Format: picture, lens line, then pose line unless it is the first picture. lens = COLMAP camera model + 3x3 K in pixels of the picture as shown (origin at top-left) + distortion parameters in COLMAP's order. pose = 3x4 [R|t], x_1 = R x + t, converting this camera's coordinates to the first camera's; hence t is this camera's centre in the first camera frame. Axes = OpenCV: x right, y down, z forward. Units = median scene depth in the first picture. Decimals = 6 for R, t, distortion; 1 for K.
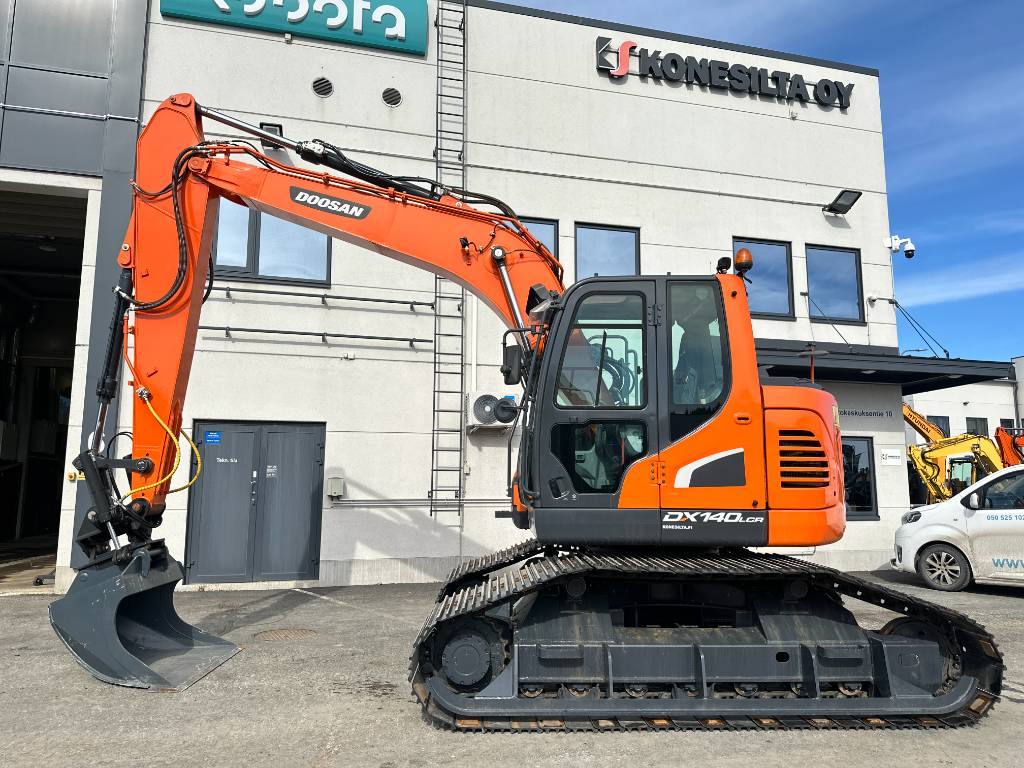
lens RADIAL K [[728.8, 0, 507.1], [0, 728.8, 388.5], [0, 0, 1]] dist [0.054041, -0.060810]
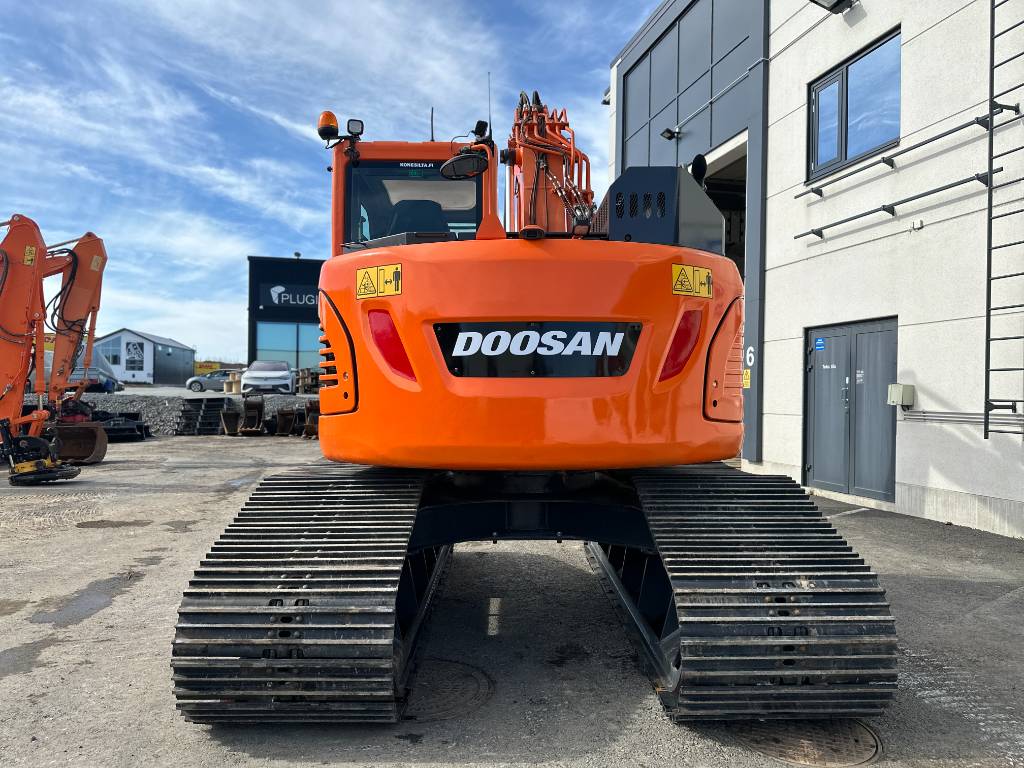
lens RADIAL K [[728.8, 0, 510.1], [0, 728.8, 385.0], [0, 0, 1]] dist [0.054041, -0.060810]
pose [[-0.015814, -0.014214, -0.999774, 1.137732], [0.127782, 0.991671, -0.016120, 0.161360], [0.991676, -0.128008, -0.013866, 1.147588]]
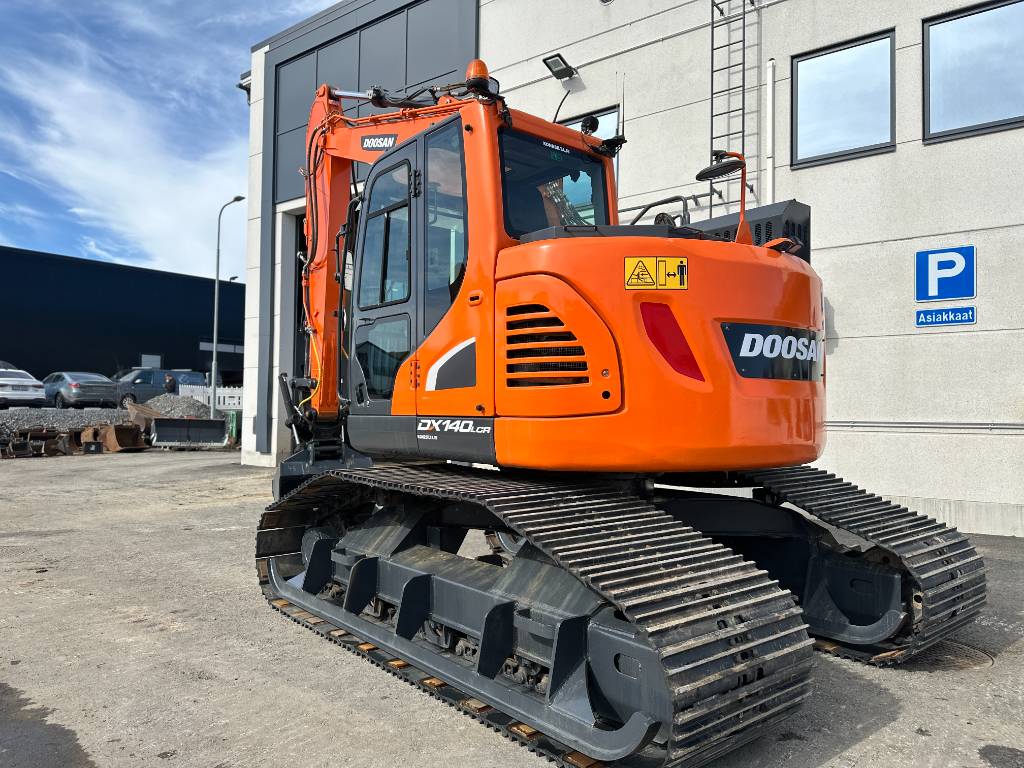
lens RADIAL K [[728.8, 0, 505.7], [0, 728.8, 389.4], [0, 0, 1]] dist [0.054041, -0.060810]
pose [[0.621700, -0.021566, -0.782959, 0.869307], [0.099604, 0.993682, 0.051720, 0.092491], [0.776897, -0.110140, 0.619920, 0.510928]]
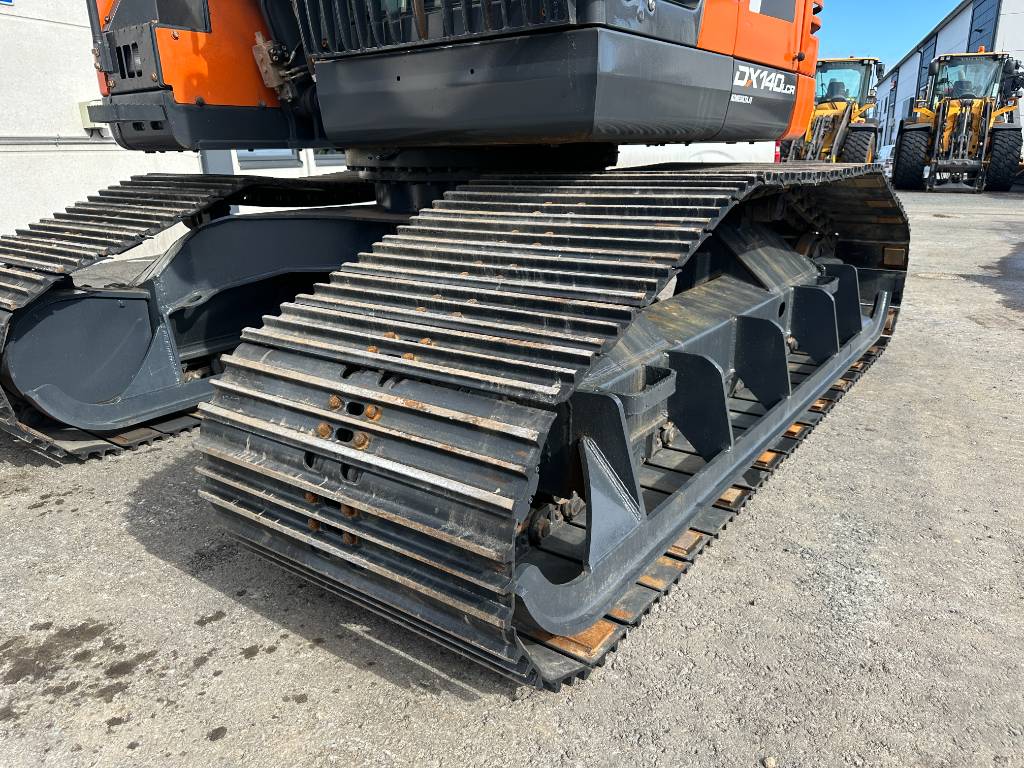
lens RADIAL K [[728.8, 0, 520.7], [0, 728.8, 392.9], [0, 0, 1]] dist [0.054041, -0.060810]
pose [[0.600128, -0.263595, 0.755224, -0.261515], [-0.084090, 0.918123, 0.387272, 0.176257], [-0.795471, -0.295920, 0.528826, 0.731965]]
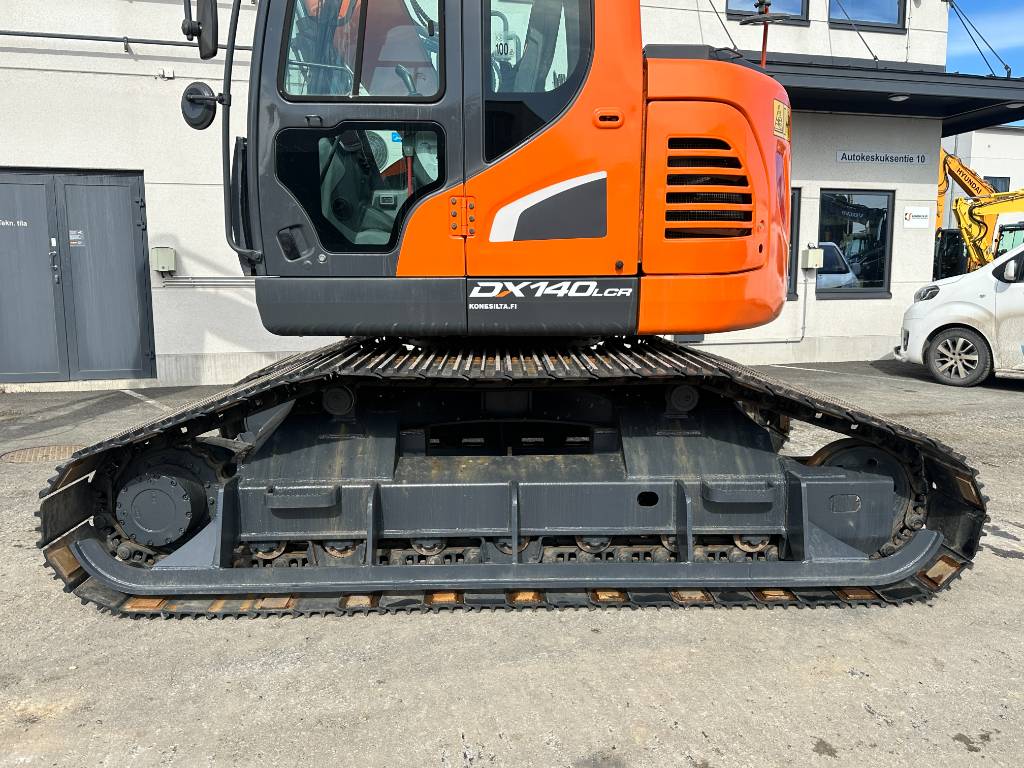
lens RADIAL K [[811.4, 0, 503.9], [0, 811.4, 391.8], [0, 0, 1]] dist [0.072541, -0.085734]
pose [[0.999978, -0.005872, -0.002924, 0.224109], [0.006454, 0.960381, 0.278615, 0.063430], [0.001172, -0.278627, 0.960399, 0.299714]]
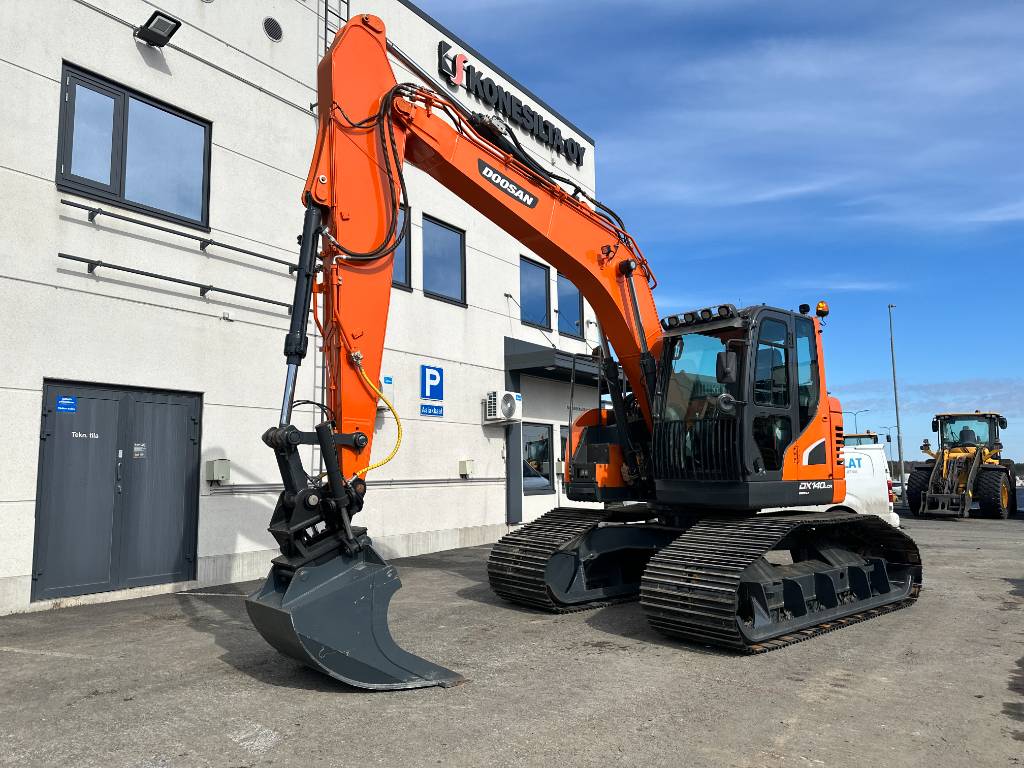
lens RADIAL K [[728.8, 0, 512.6], [0, 728.8, 385.2], [0, 0, 1]] dist [0.054041, -0.060810]
pose [[0.764004, 0.067289, 0.641693, -1.034015], [-0.078300, 0.996866, -0.011309, 0.038183], [-0.640443, -0.041605, 0.766878, 0.255848]]
